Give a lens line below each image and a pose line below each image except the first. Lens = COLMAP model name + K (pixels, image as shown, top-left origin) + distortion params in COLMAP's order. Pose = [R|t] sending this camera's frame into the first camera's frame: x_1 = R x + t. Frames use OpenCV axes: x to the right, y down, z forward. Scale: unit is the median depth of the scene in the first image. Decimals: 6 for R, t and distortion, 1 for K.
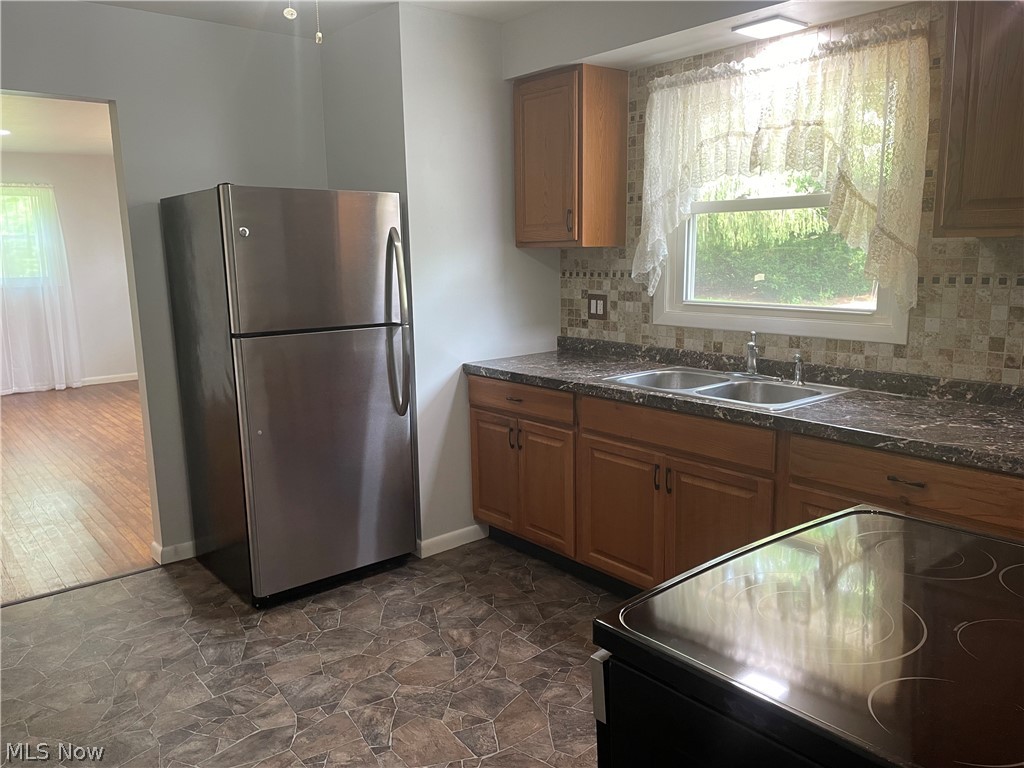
lens RADIAL K [[773.2, 0, 504.0], [0, 773.2, 414.0], [0, 0, 1]] dist [0.080022, -0.094166]
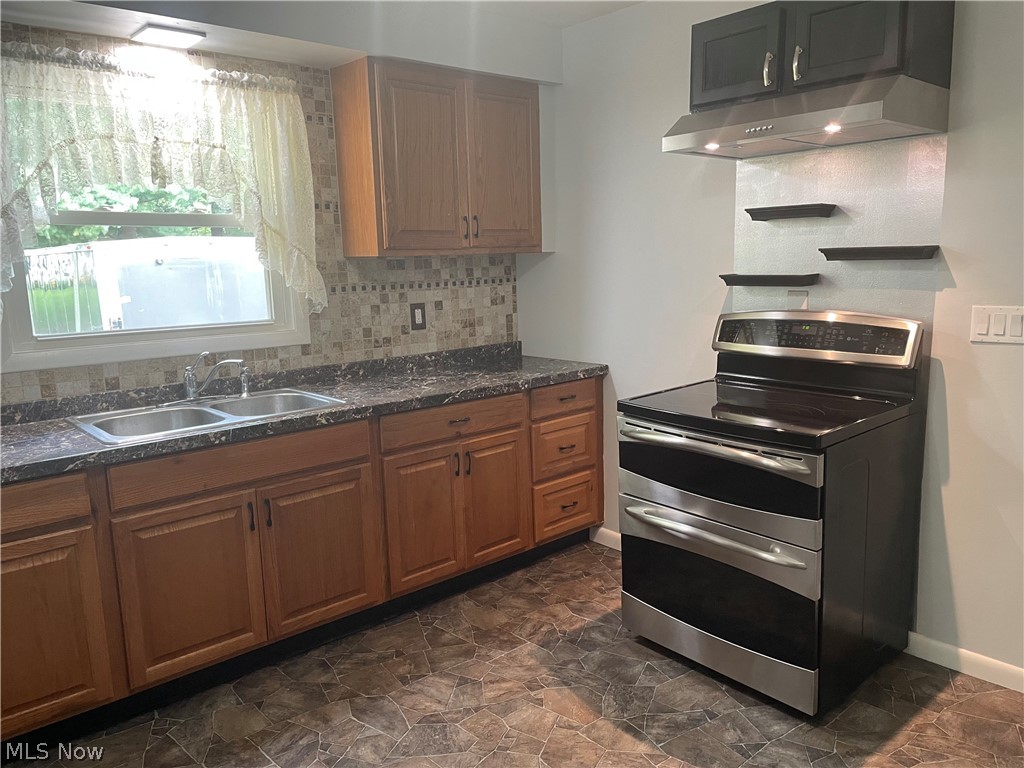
lens RADIAL K [[773.2, 0, 506.9], [0, 773.2, 386.1], [0, 0, 1]] dist [0.080022, -0.094166]
pose [[-0.048257, -0.159213, 0.986064, -0.709388], [0.222930, 0.960595, 0.166010, -0.158179], [-0.973639, 0.227835, -0.010862, 0.732746]]
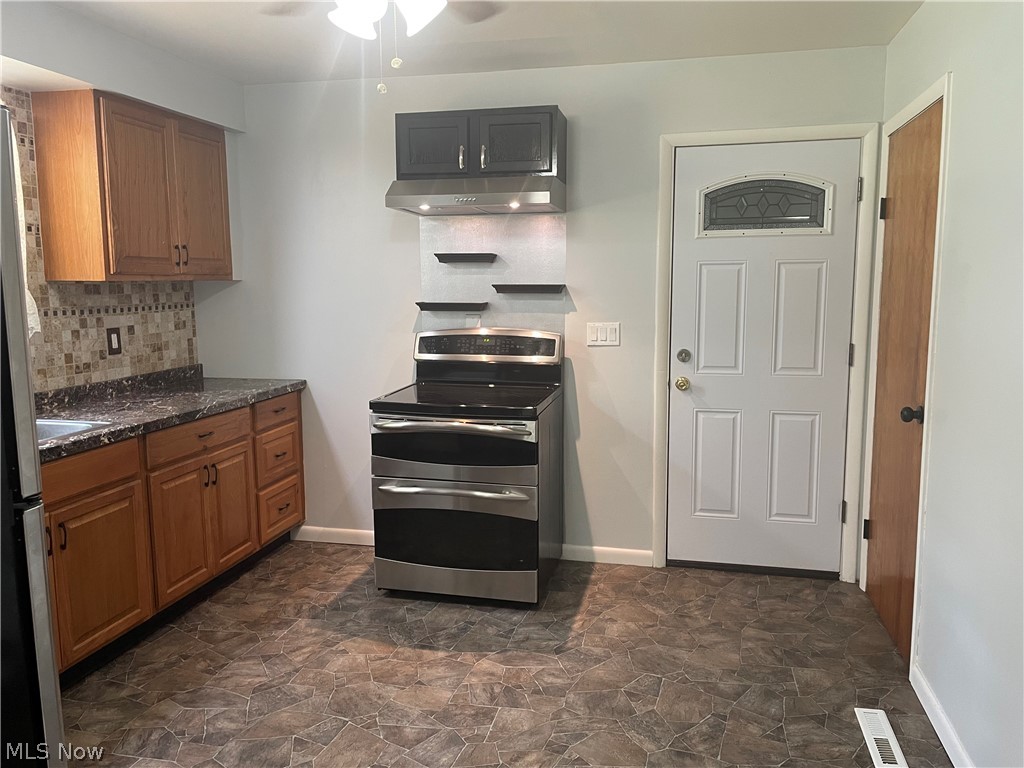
lens RADIAL K [[773.2, 0, 514.9], [0, 773.2, 370.0], [0, 0, 1]] dist [0.080022, -0.094166]
pose [[-0.623644, -0.082388, 0.777355, -0.812755], [0.161246, 0.959486, 0.231053, -0.221156], [-0.764897, 0.269440, -0.585093, 1.031485]]
